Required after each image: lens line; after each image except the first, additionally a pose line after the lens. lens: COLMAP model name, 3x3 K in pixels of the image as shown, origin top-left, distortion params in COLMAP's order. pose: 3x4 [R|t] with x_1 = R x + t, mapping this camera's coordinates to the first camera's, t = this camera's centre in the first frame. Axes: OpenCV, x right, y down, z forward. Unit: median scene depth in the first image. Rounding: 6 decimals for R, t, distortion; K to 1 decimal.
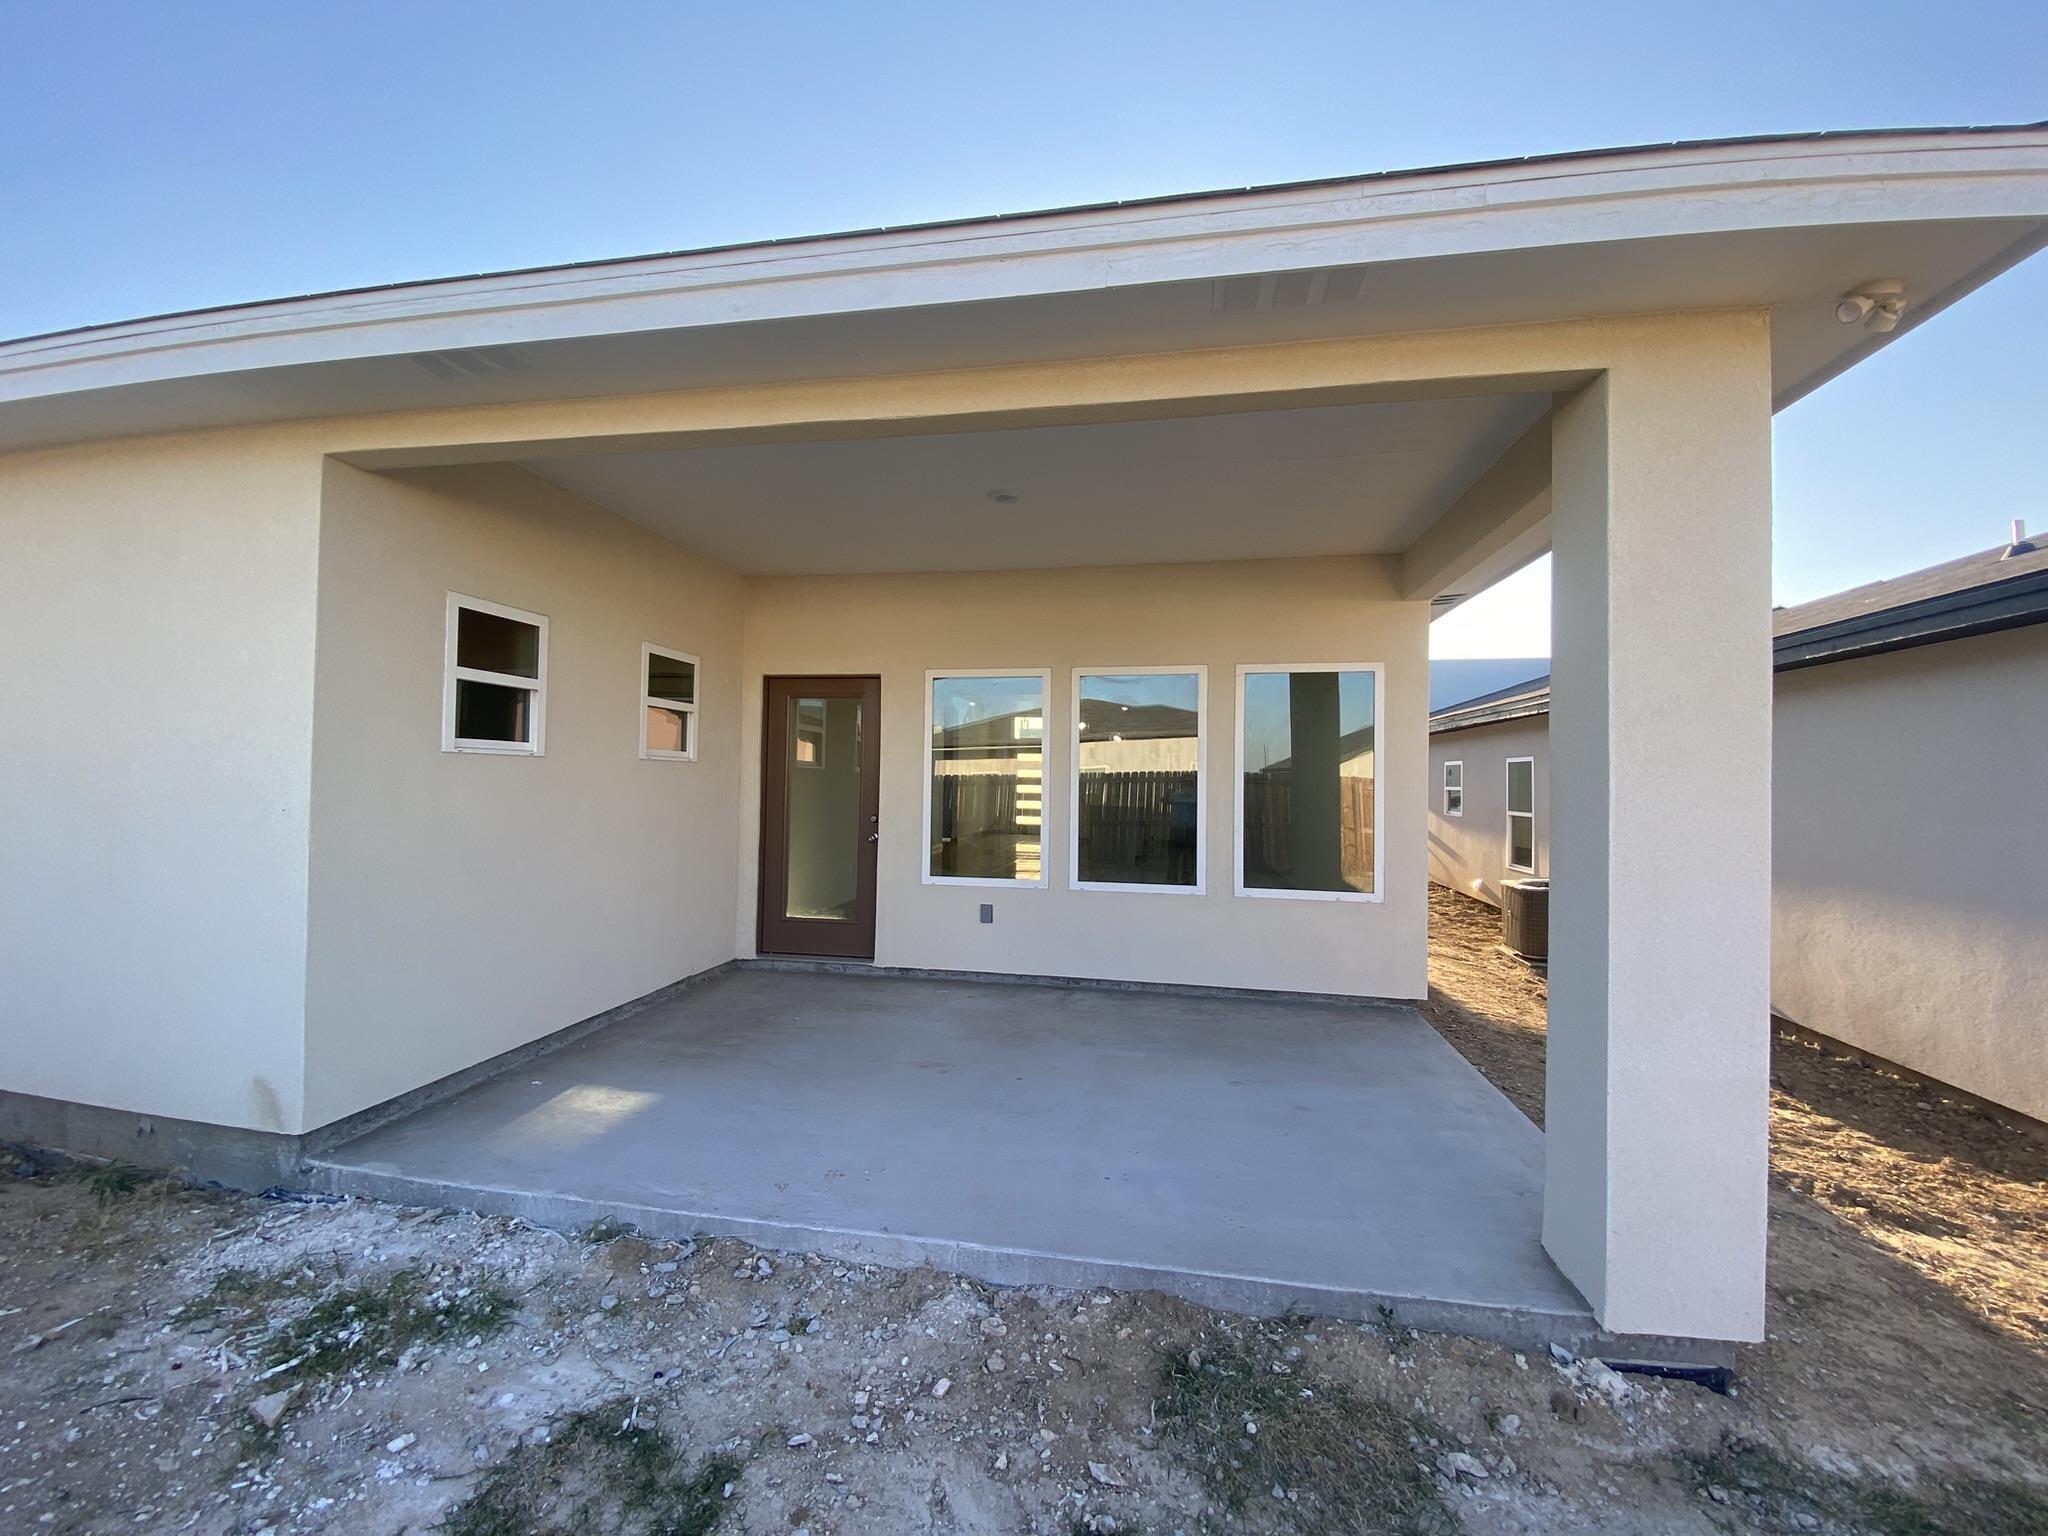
lens RADIAL K [[836.9, 0, 1016.0], [0, 836.9, 765.3], [0, 0, 1]] dist [0.011121, -0.018989]
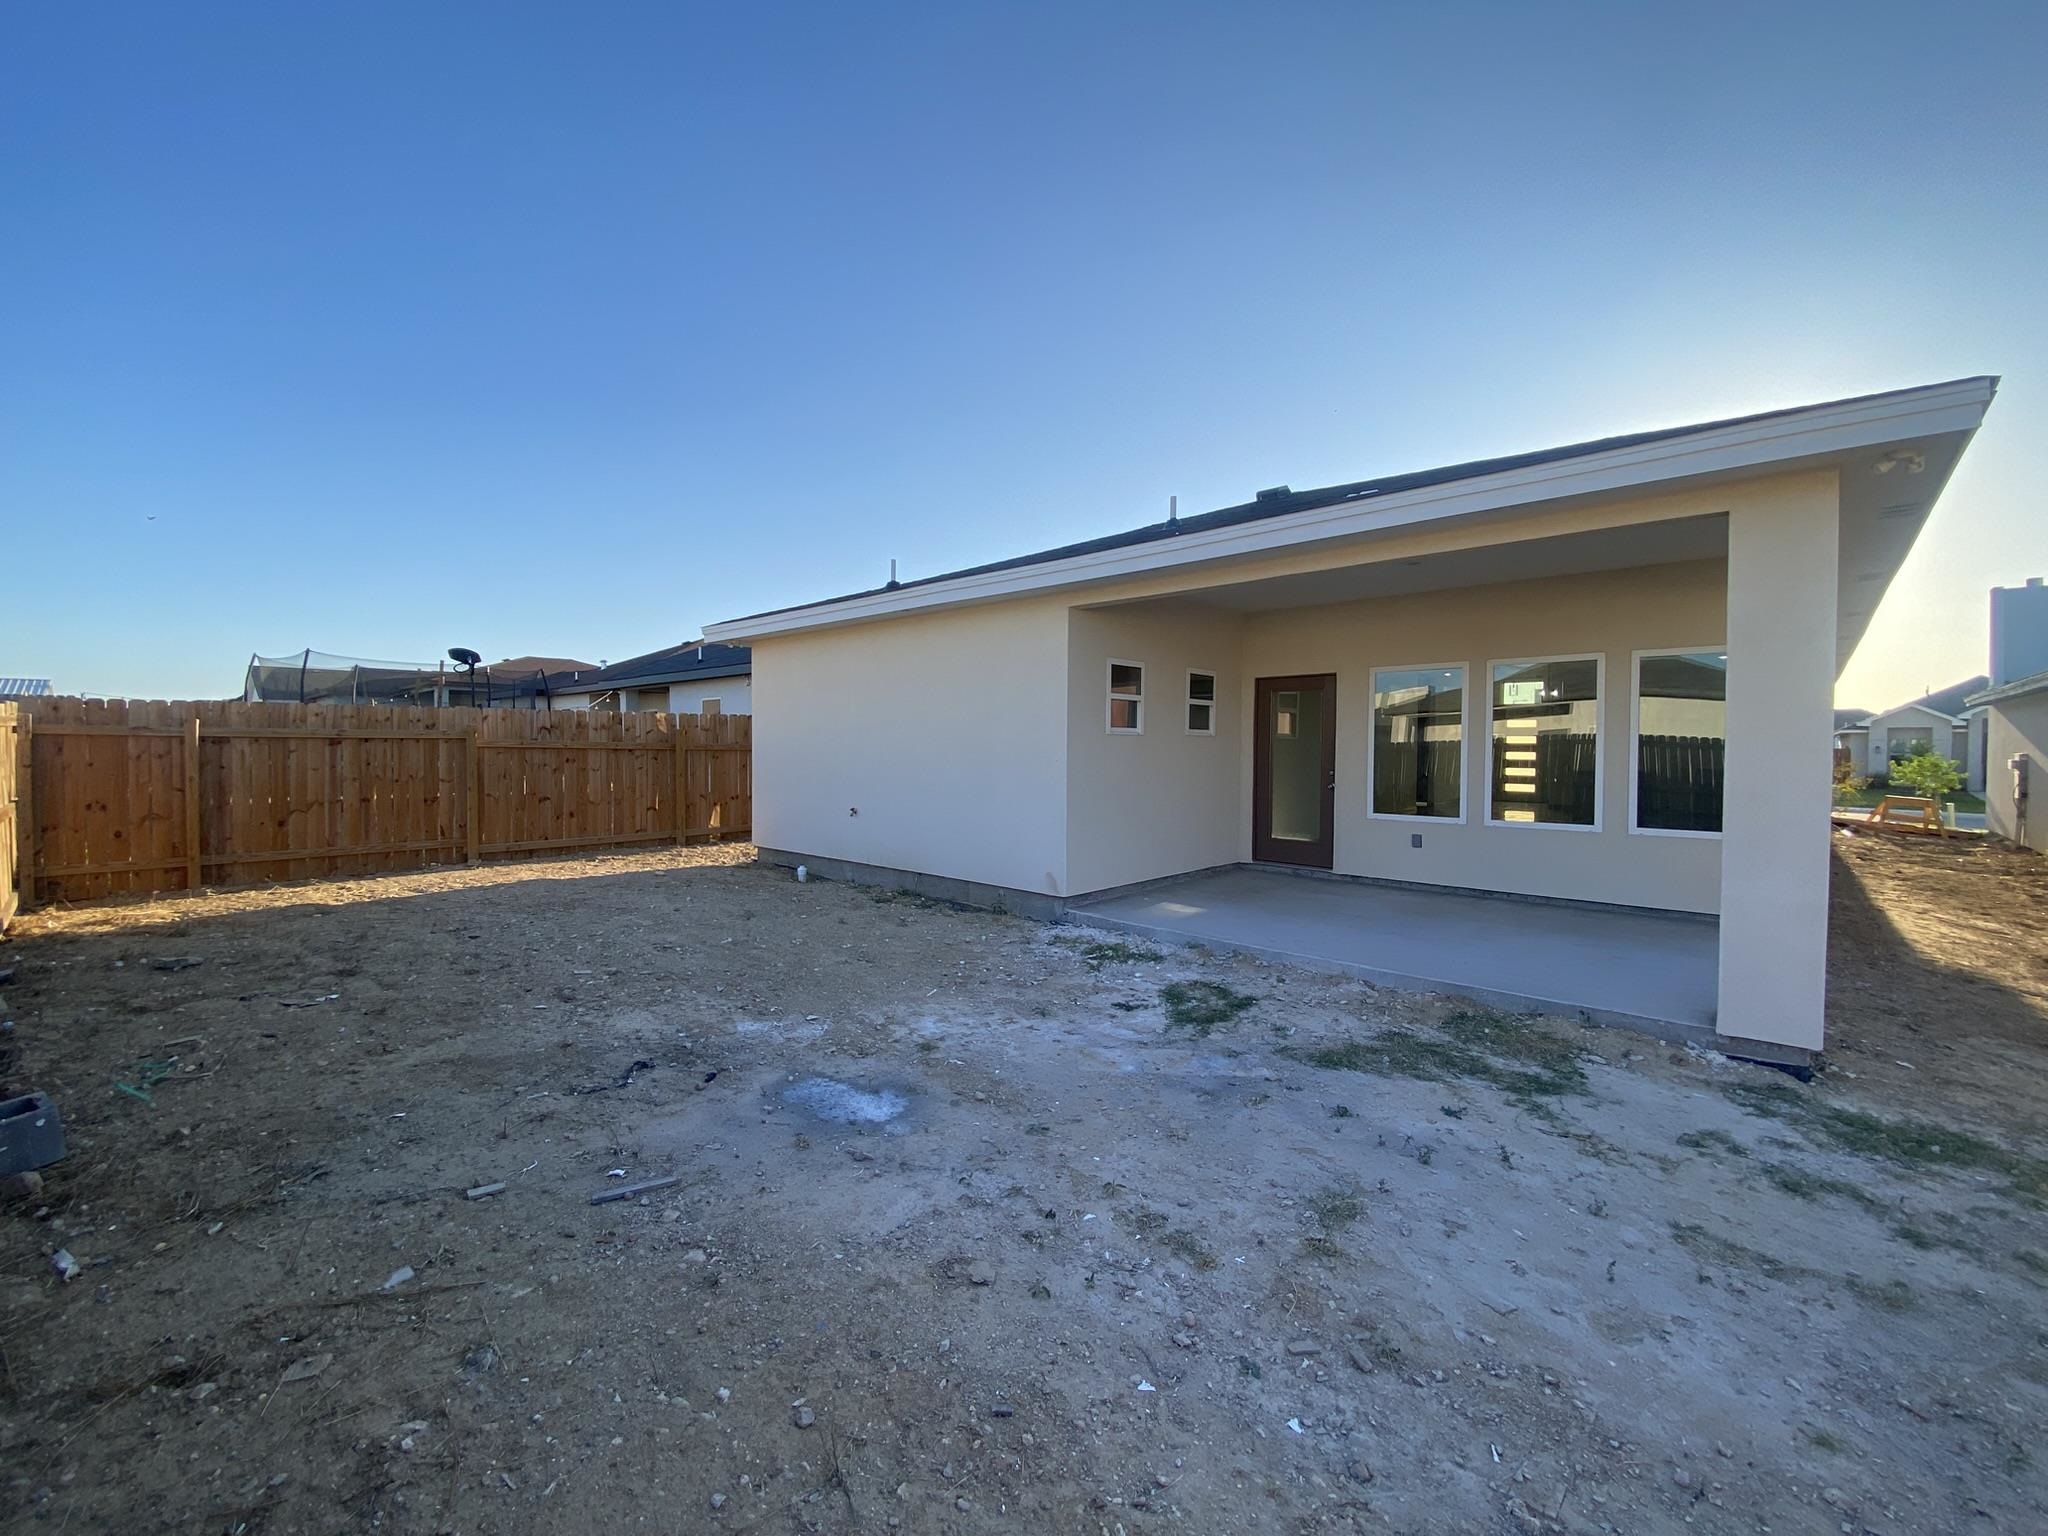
lens RADIAL K [[836.9, 0, 1016.0], [0, 836.9, 765.3], [0, 0, 1]] dist [0.011121, -0.018989]
pose [[0.847682, 0.001204, -0.530503, 0.261070], [0.017567, 0.999385, 0.030338, -0.003671], [0.530214, -0.035037, 0.847140, -0.996422]]
